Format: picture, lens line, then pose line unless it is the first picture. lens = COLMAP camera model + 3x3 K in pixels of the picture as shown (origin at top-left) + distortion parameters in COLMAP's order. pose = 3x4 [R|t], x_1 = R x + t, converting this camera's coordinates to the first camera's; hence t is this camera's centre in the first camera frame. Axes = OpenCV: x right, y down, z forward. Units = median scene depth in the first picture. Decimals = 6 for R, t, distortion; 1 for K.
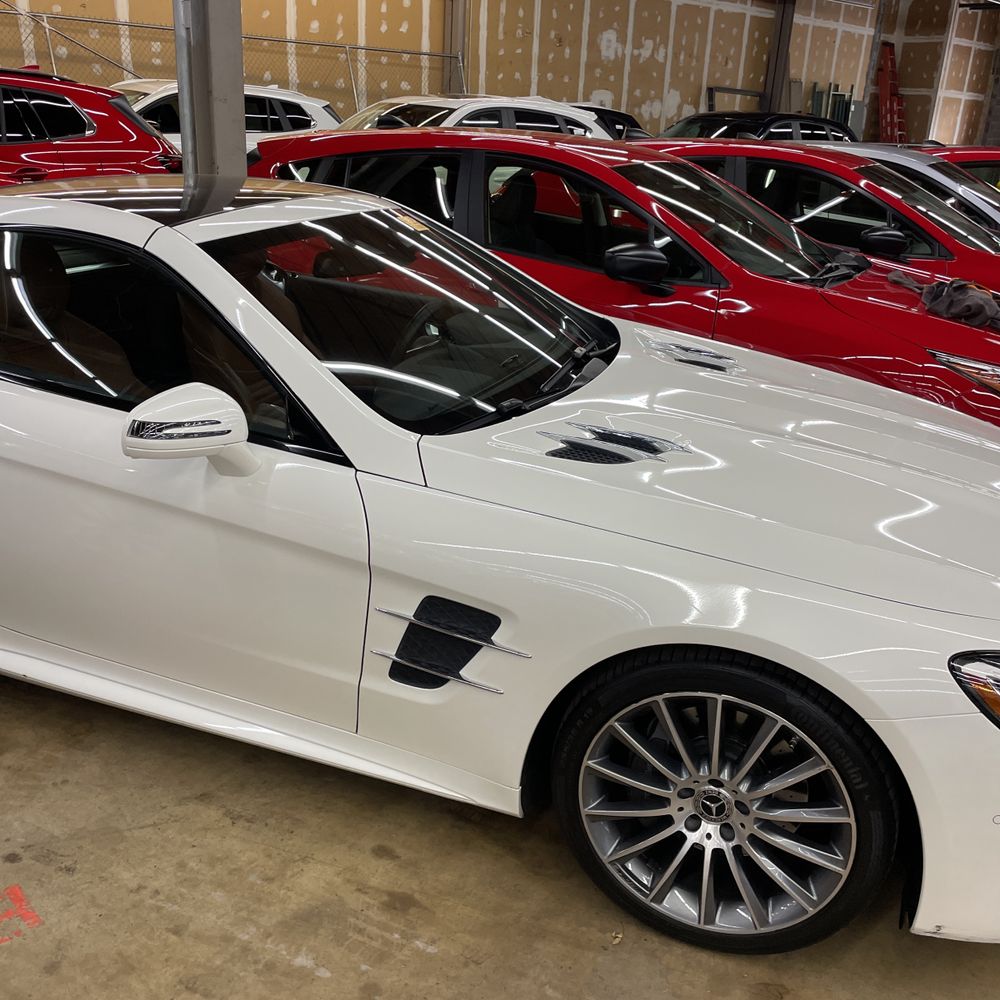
lens RADIAL K [[1006.2, 0, 501.3], [0, 1006.2, 489.4], [0, 0, 1]] dist [0.100346, -0.134537]
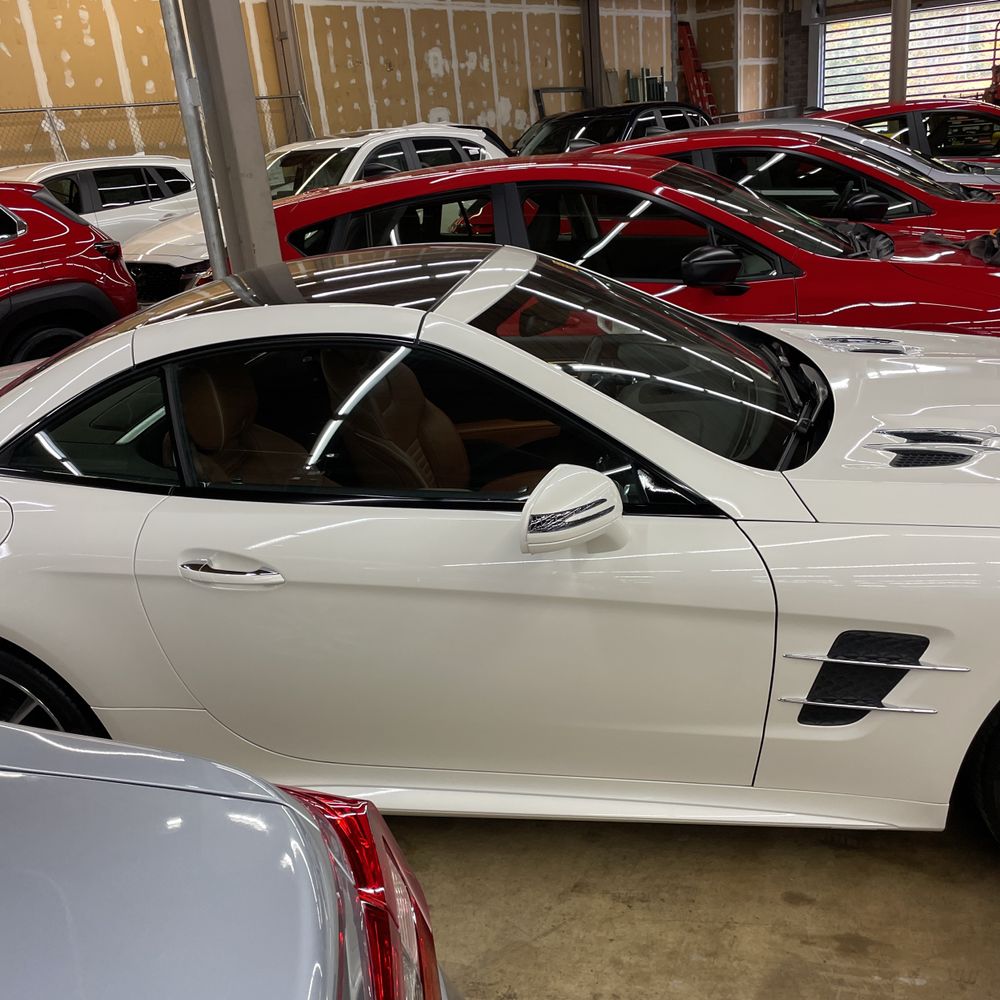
lens RADIAL K [[1001.2, 0, 500.0], [0, 1001.2, 500.0], [0, 0, 1]] dist [0.103282, -0.138527]
pose [[0.971376, -0.200407, 0.127534, -0.061806], [0.200944, 0.979563, 0.008777, -0.011847], [-0.126687, 0.017102, 0.991795, 0.008434]]
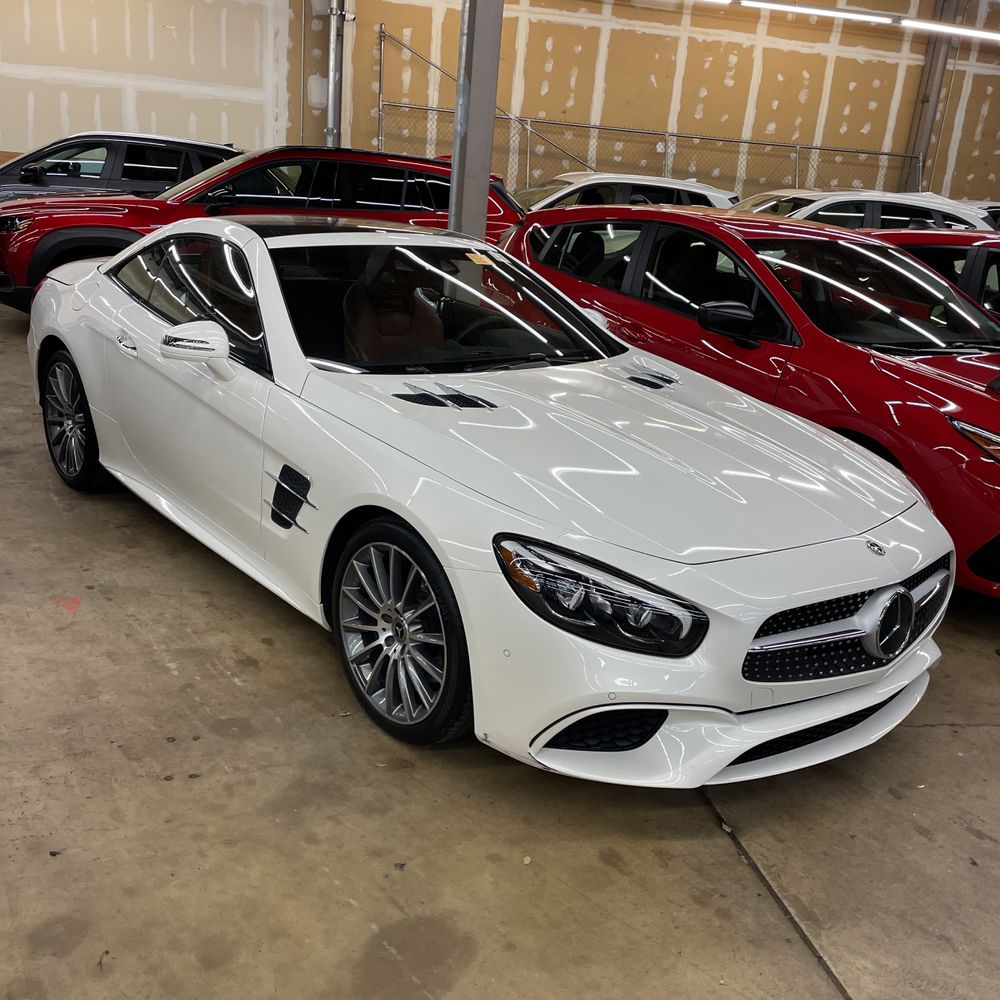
lens RADIAL K [[1001.2, 0, 500.0], [0, 1001.2, 500.0], [0, 0, 1]] dist [0.103282, -0.138527]
pose [[0.875006, 0.171121, -0.452860, 0.117739], [-0.205373, 0.978307, -0.027148, 0.016684], [0.438390, 0.116760, 0.891168, -0.030815]]
